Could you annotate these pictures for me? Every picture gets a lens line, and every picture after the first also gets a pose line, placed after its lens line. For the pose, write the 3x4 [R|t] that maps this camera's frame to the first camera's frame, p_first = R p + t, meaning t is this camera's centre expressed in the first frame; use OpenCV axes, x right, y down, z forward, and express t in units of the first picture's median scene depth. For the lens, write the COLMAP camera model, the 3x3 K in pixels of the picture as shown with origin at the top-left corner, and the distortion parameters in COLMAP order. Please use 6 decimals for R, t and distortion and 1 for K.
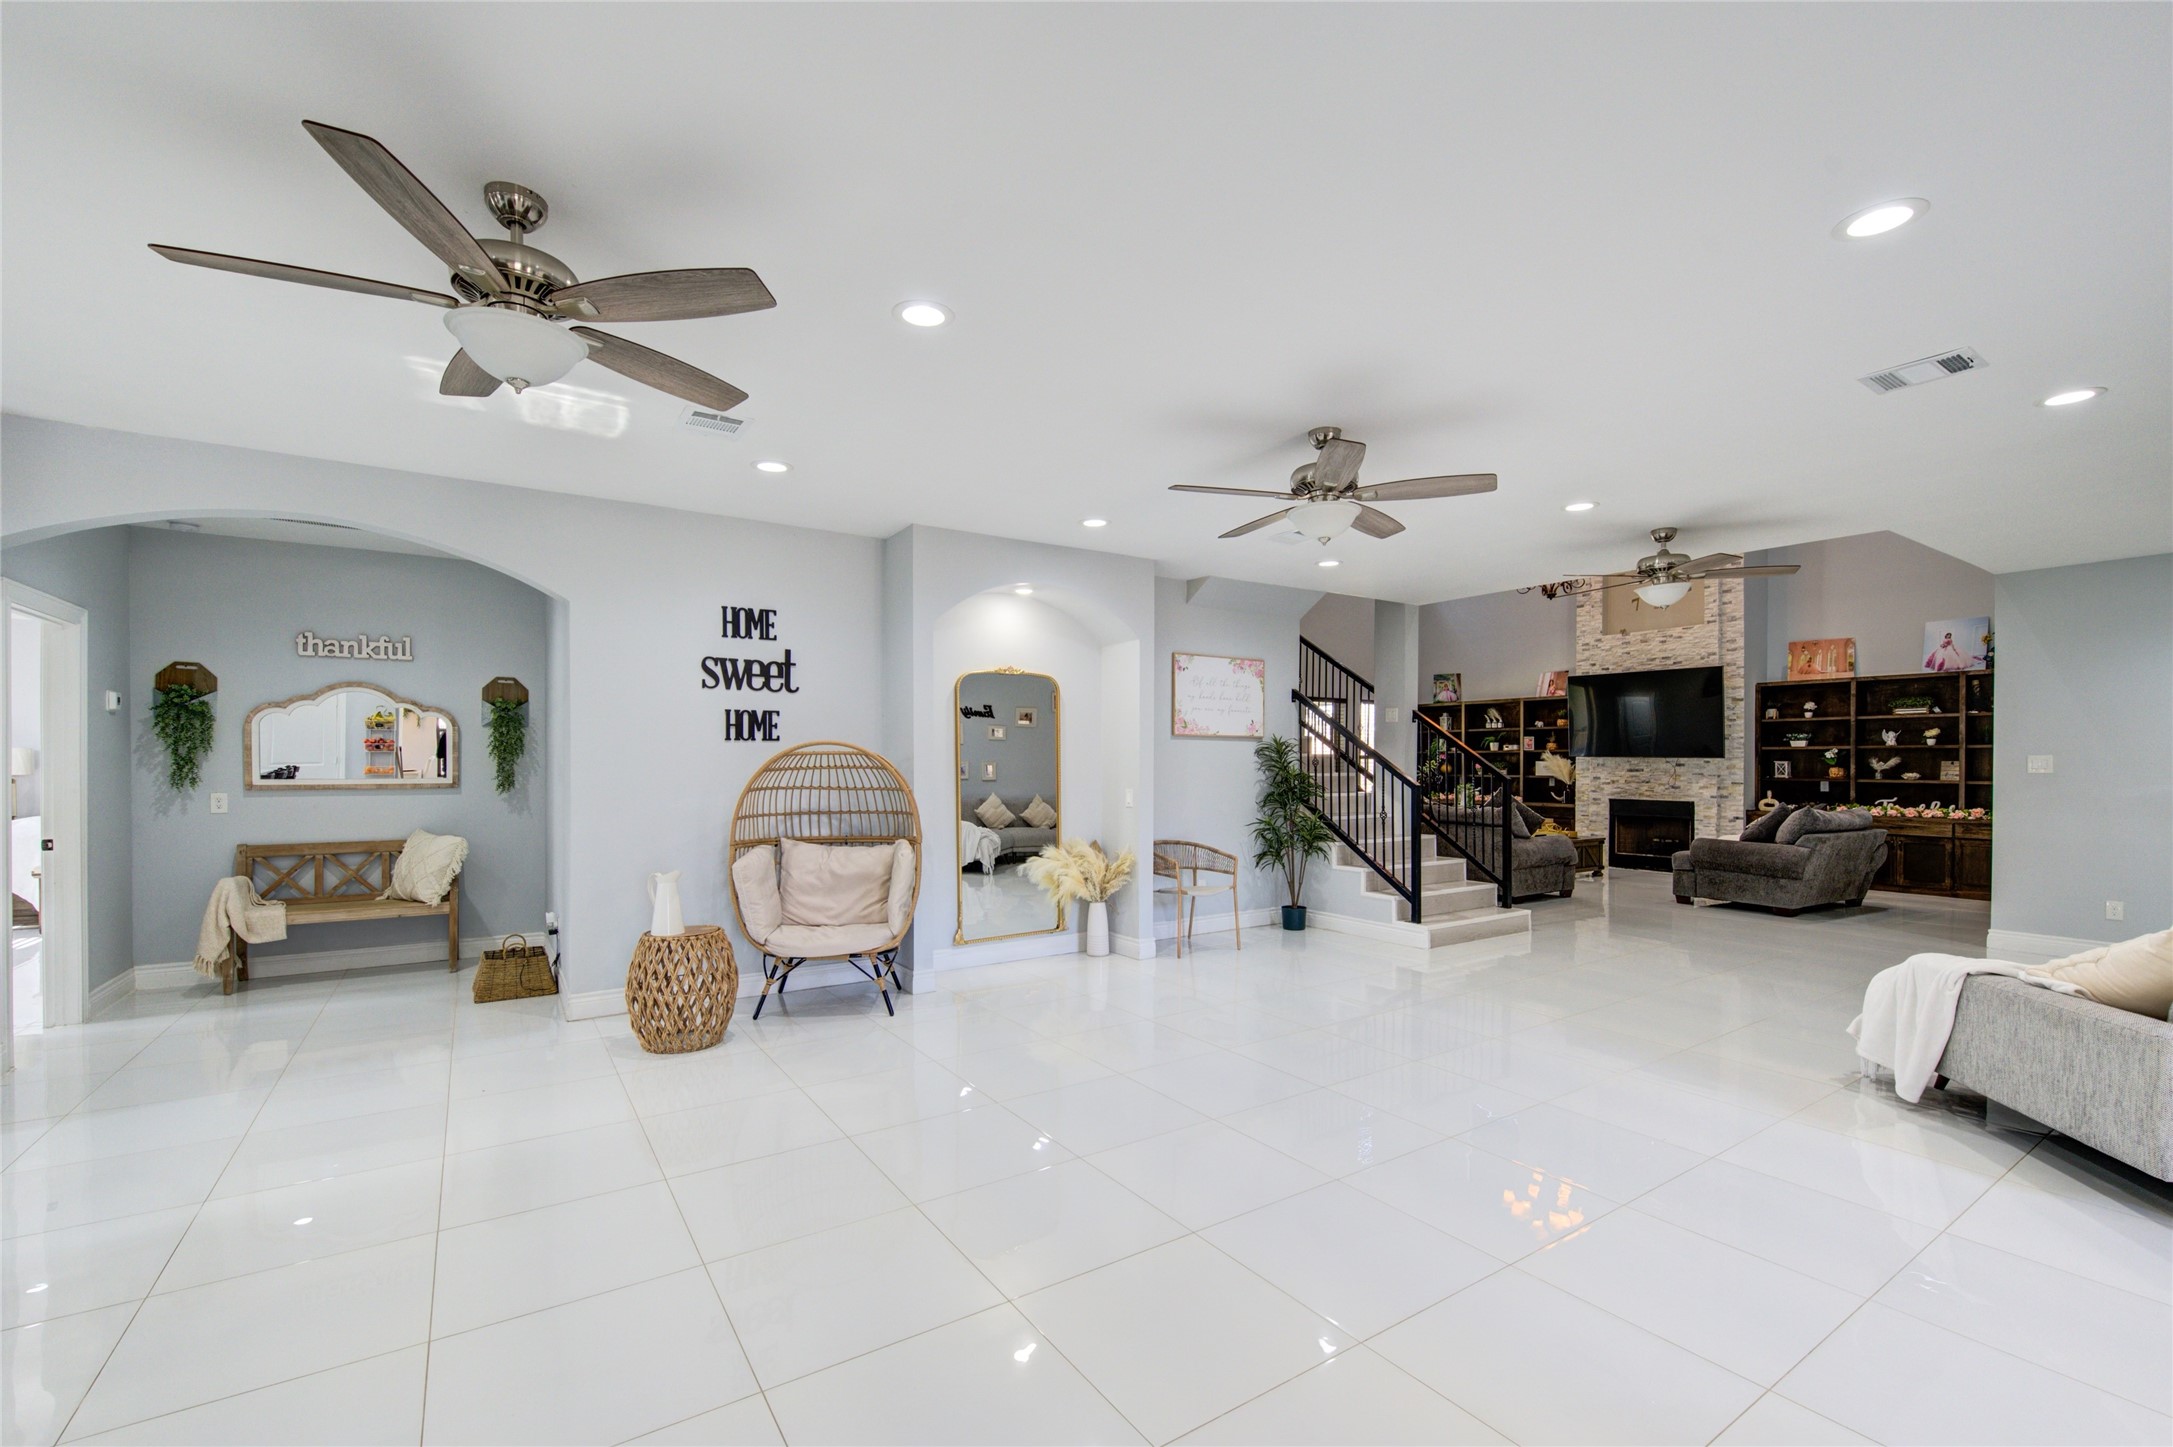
lens RADIAL K [[917.3, 0, 1076.2], [0, 917.3, 766.2], [0, 0, 1]] dist [-0.003806, 0.000035]
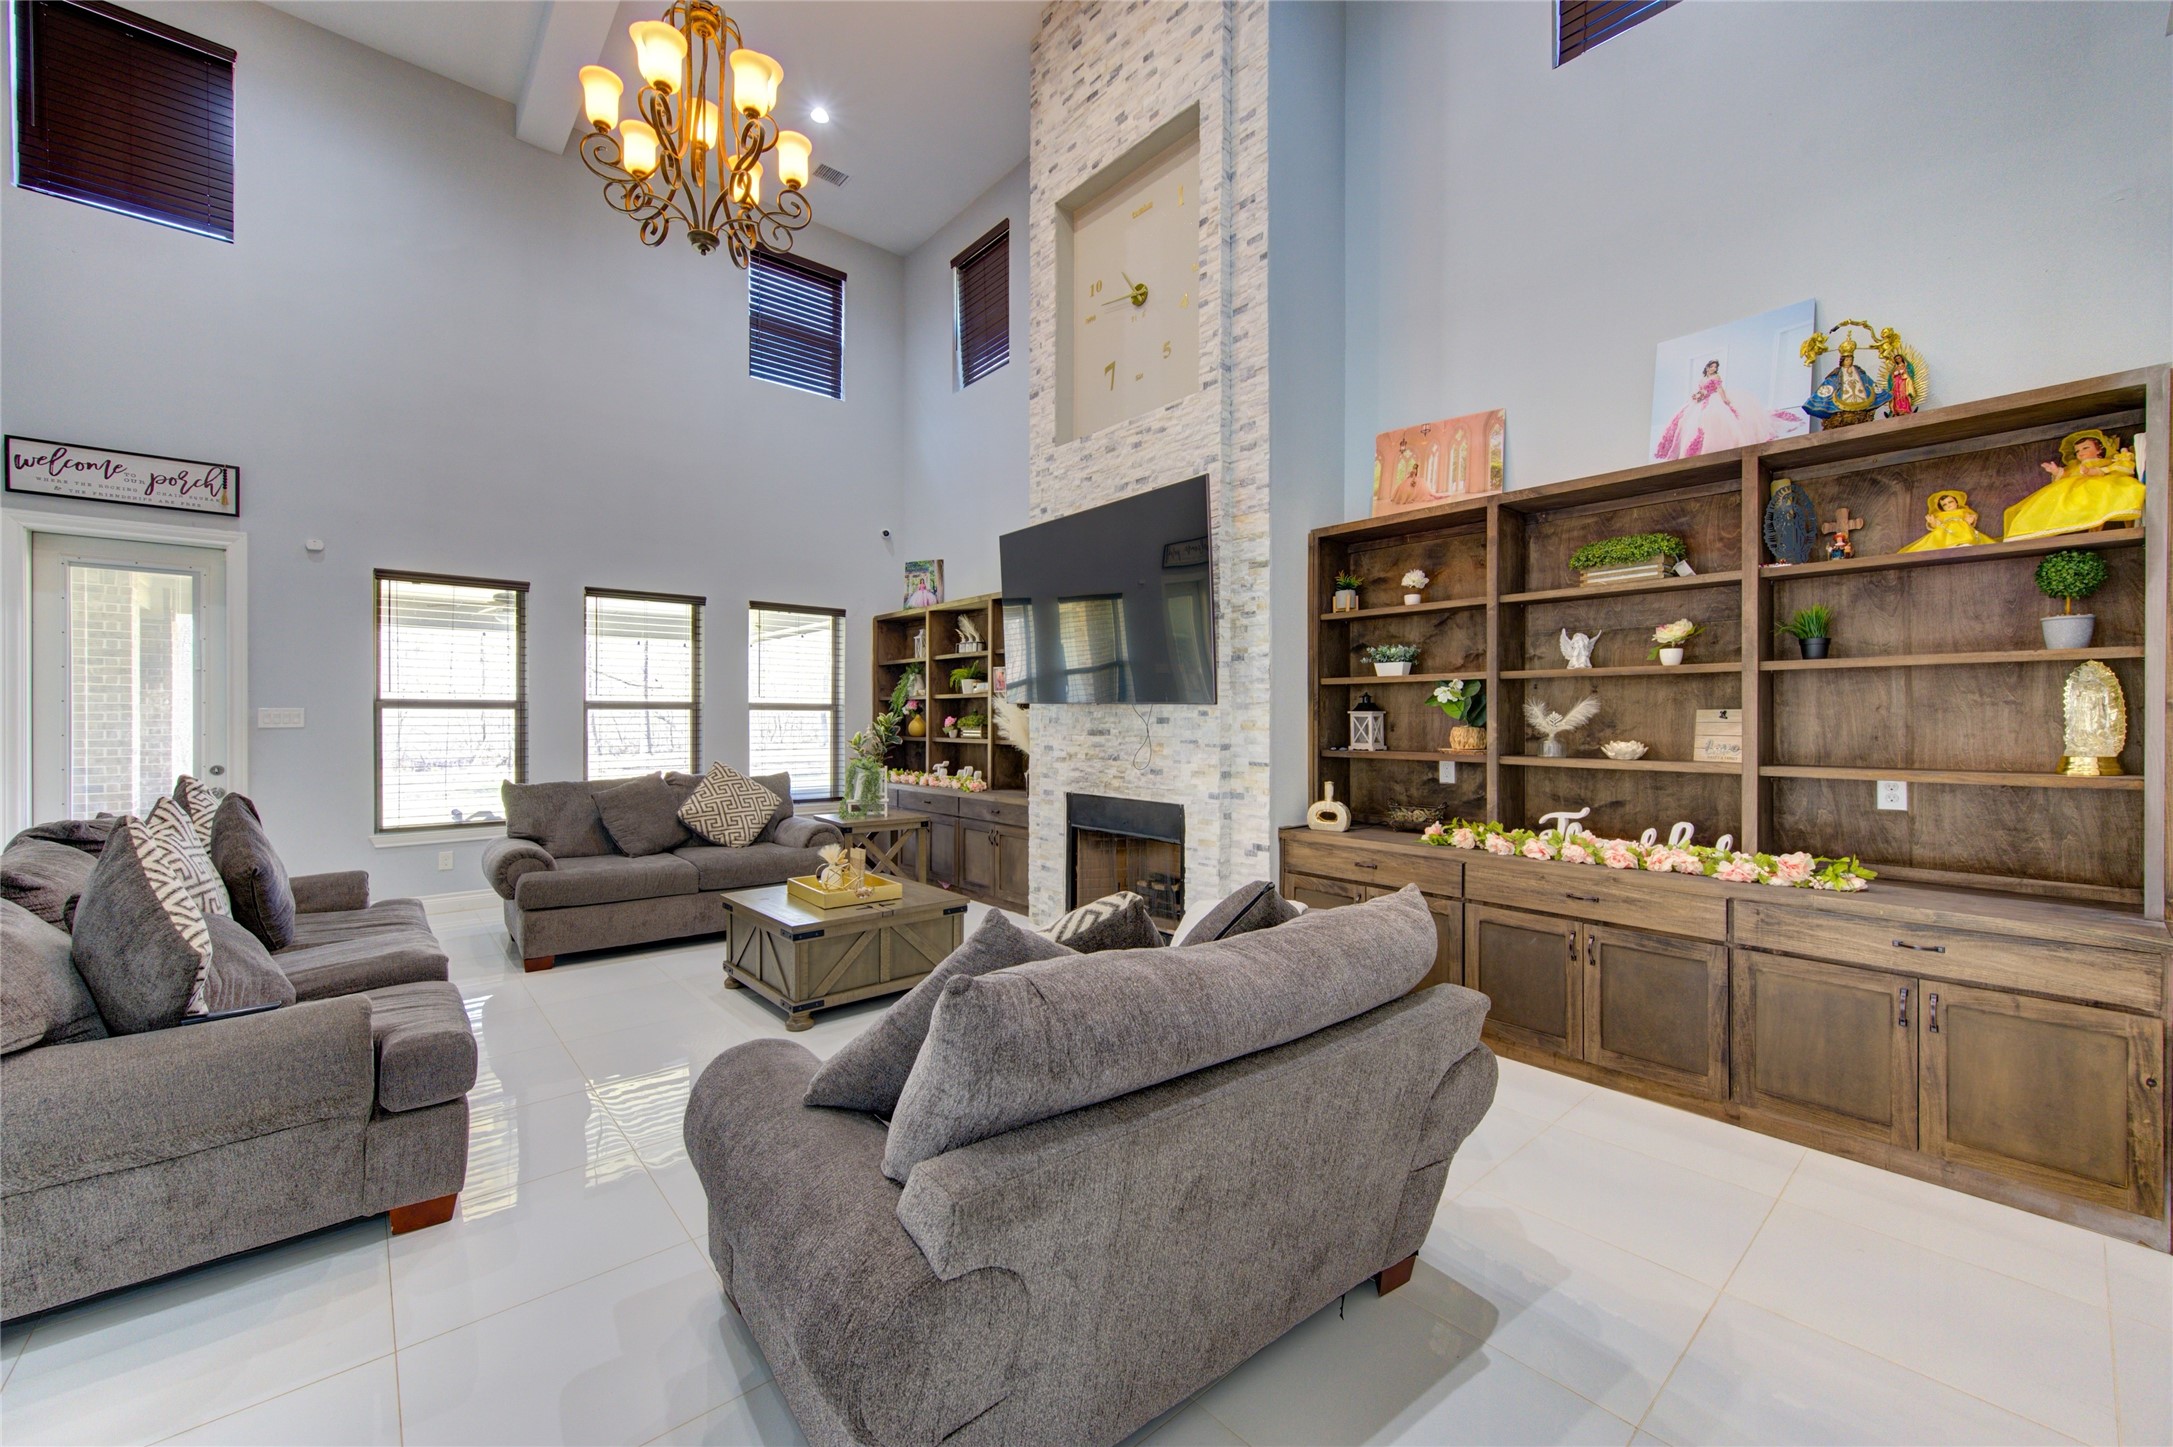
lens RADIAL K [[850.6, 0, 1093.0], [0, 850.6, 715.7], [0, 0, 1]] dist [0.001571, -0.000105]
pose [[0.992017, -0.002572, 0.126081, 0.664847], [0.003105, 0.999987, -0.004035, -0.002558], [-0.126069, 0.004394, 0.992012, 0.693564]]
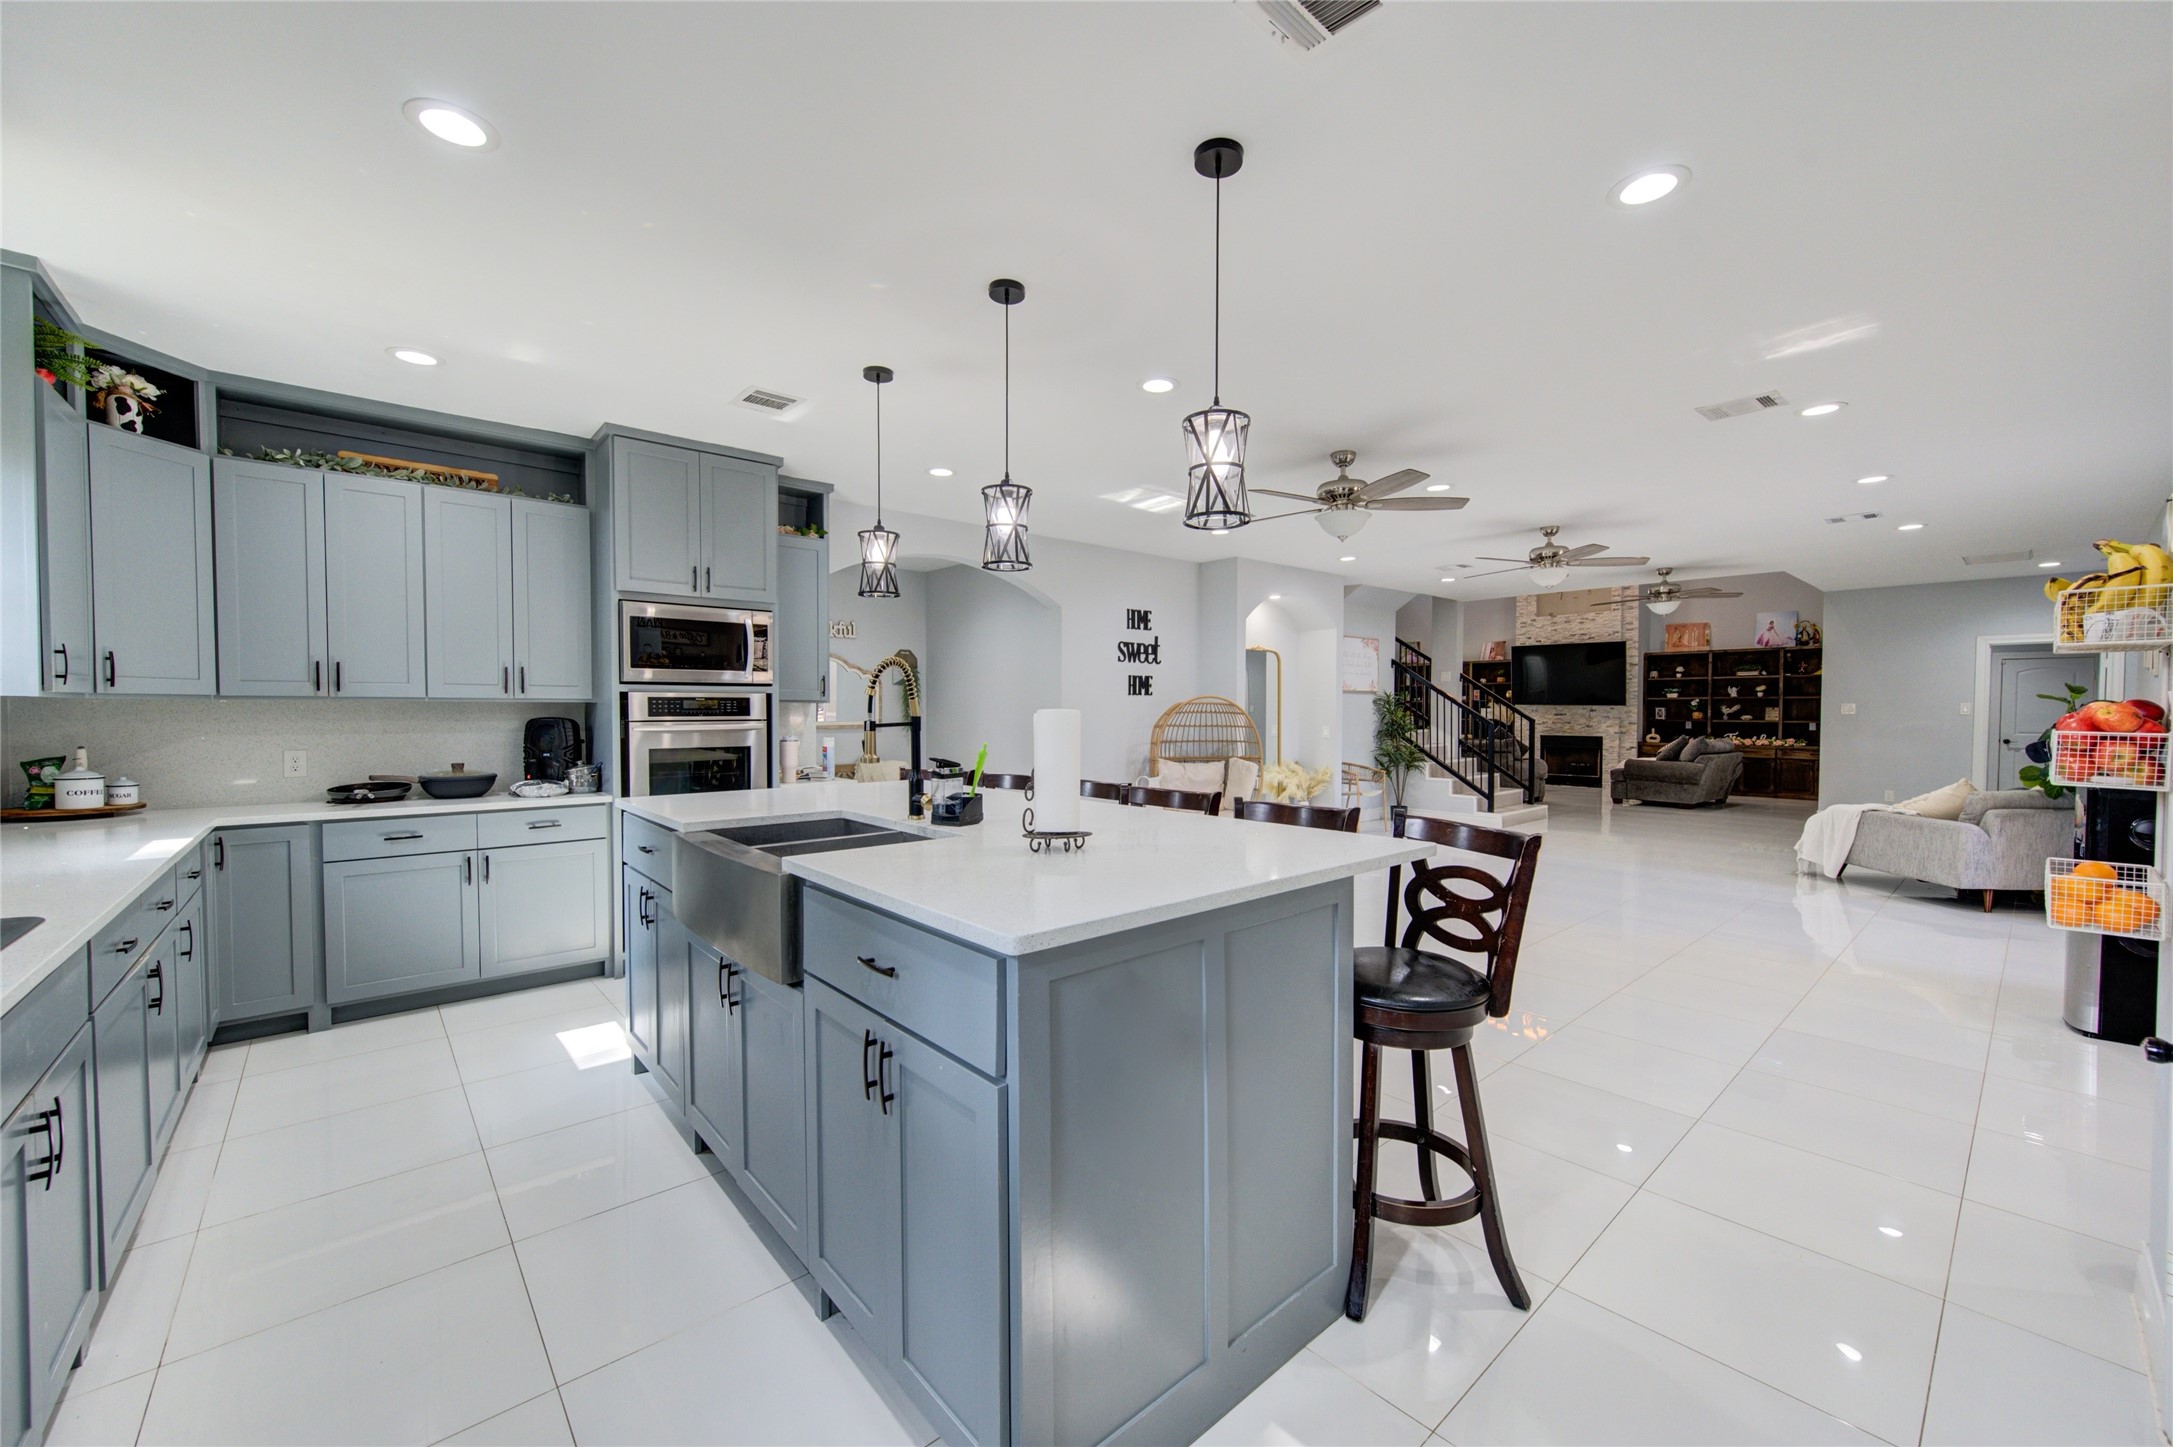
lens RADIAL K [[850.6, 0, 1076.9], [0, 850.6, 731.5], [0, 0, 1]] dist [0.001571, -0.000105]
pose [[0.990923, -0.005638, 0.134310, -0.350181], [0.002919, 0.999787, 0.020433, 0.001965], [-0.134397, -0.019855, 0.990729, -0.221421]]
